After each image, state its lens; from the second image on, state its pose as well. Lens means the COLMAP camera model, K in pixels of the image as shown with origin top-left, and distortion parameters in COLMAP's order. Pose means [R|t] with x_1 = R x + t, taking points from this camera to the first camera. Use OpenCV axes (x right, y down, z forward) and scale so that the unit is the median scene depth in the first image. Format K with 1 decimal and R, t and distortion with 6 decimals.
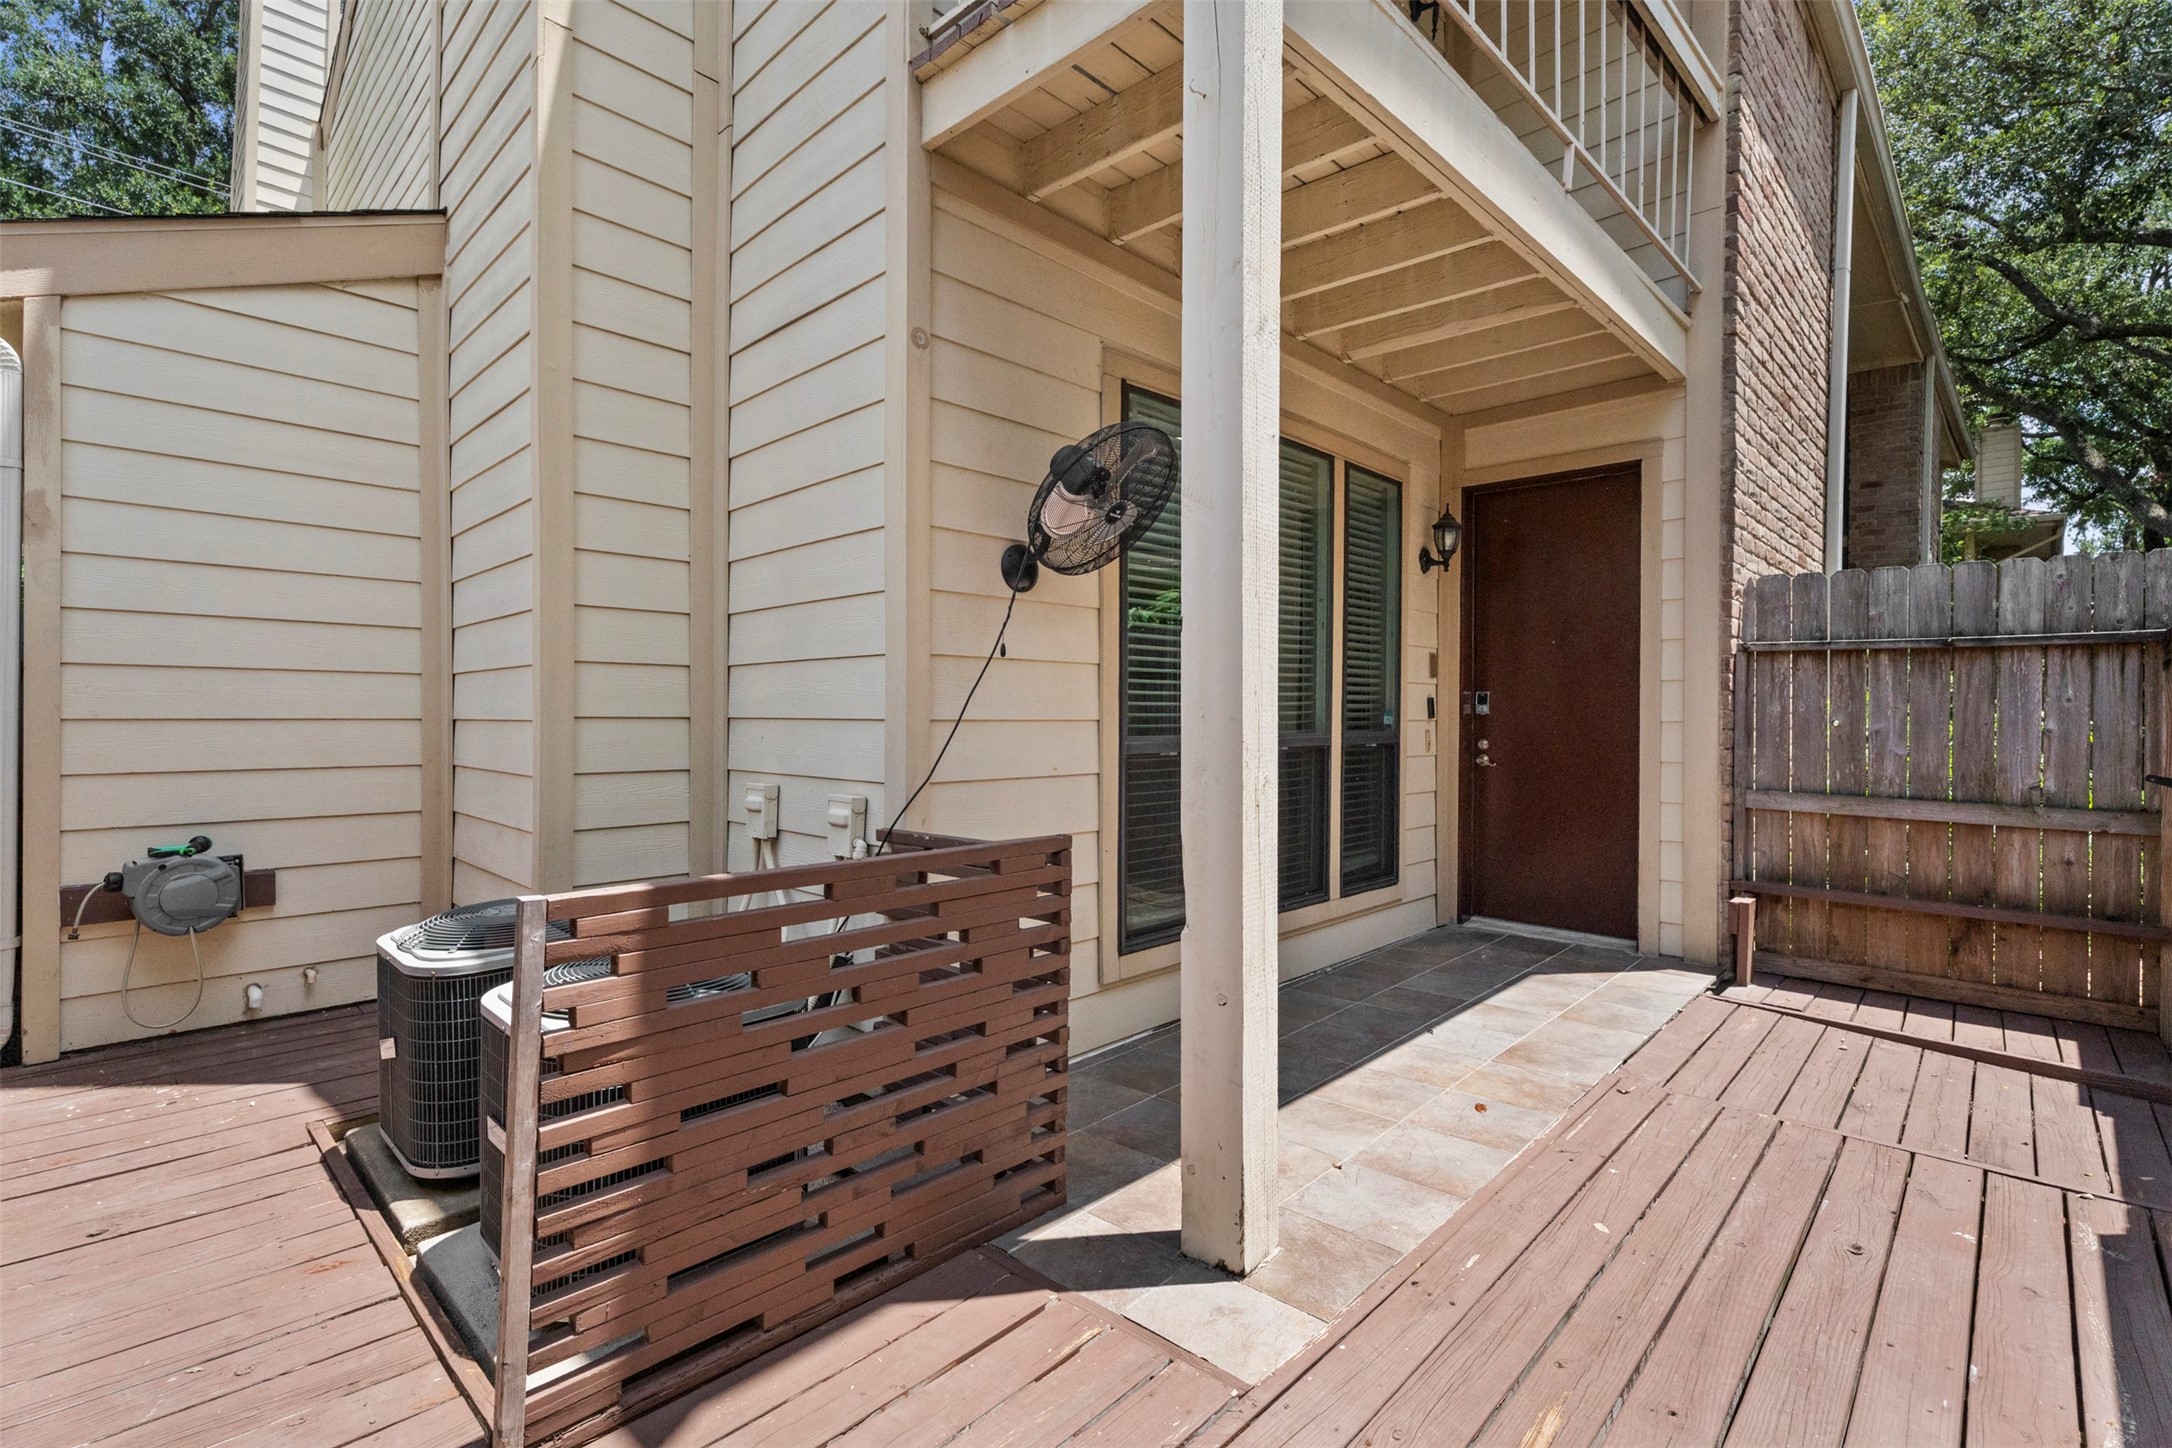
lens RADIAL K [[973.1, 0, 1087.8], [0, 973.1, 713.8], [0, 0, 1]] dist [0.004282, -0.001917]
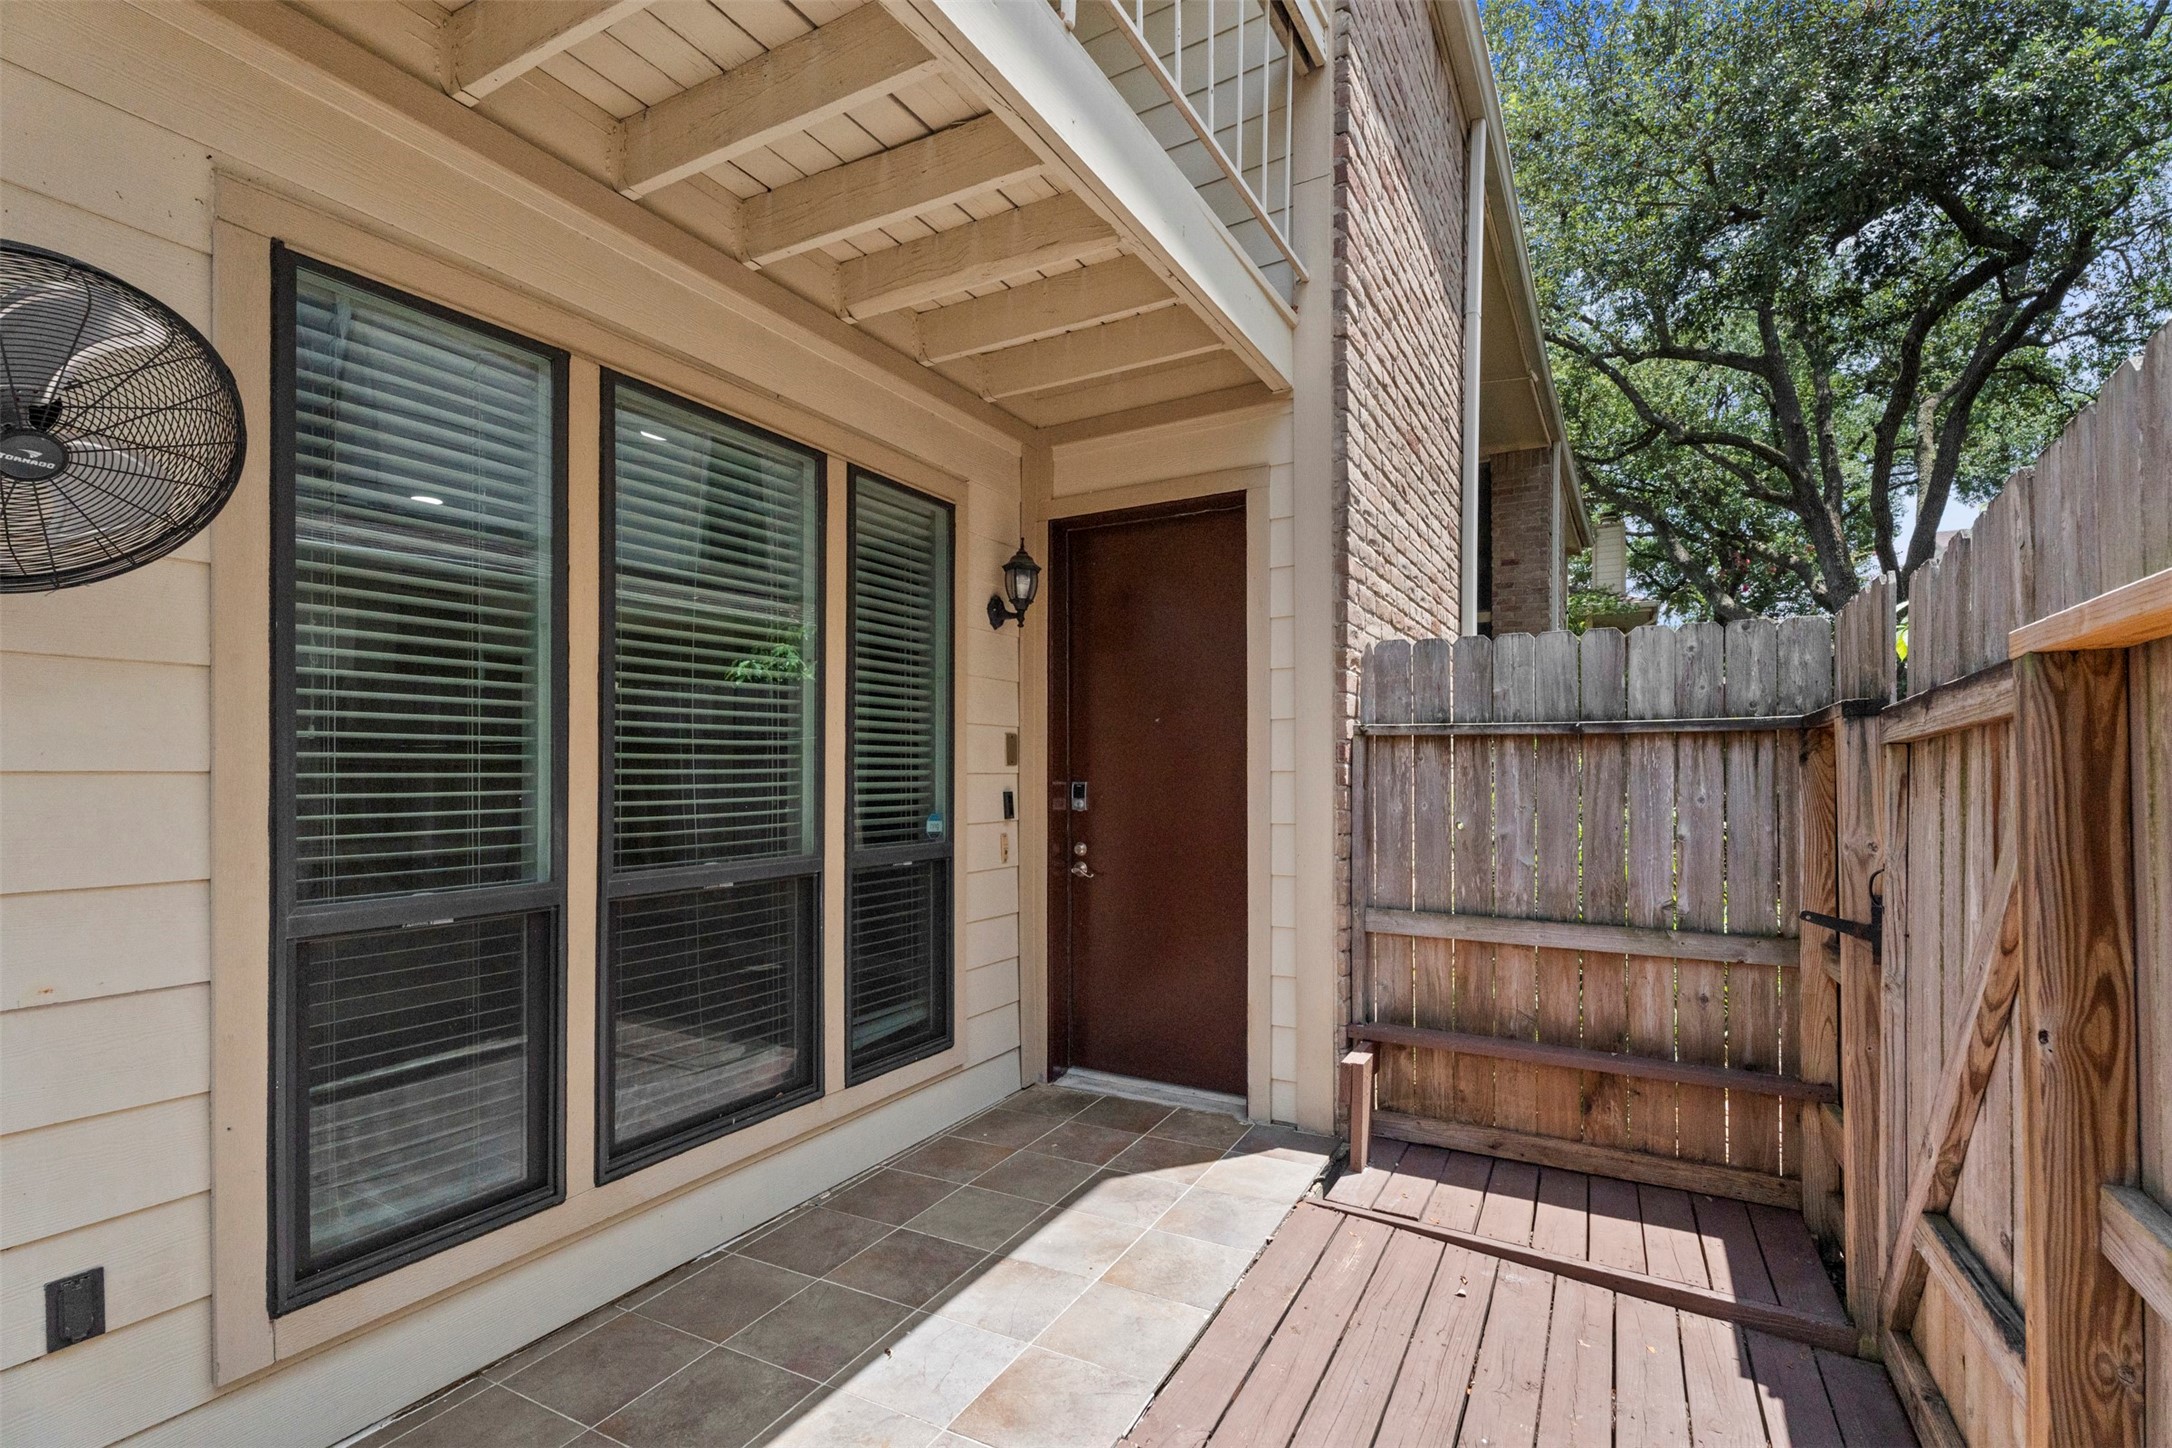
lens RADIAL K [[973.1, 0, 1073.6], [0, 973.1, 771.8], [0, 0, 1]] dist [0.004282, -0.001917]
pose [[0.969372, -0.008645, 0.245443, 0.249568], [0.009860, 0.999944, -0.003720, -0.033480], [-0.245397, 0.006026, 0.969404, 0.285312]]
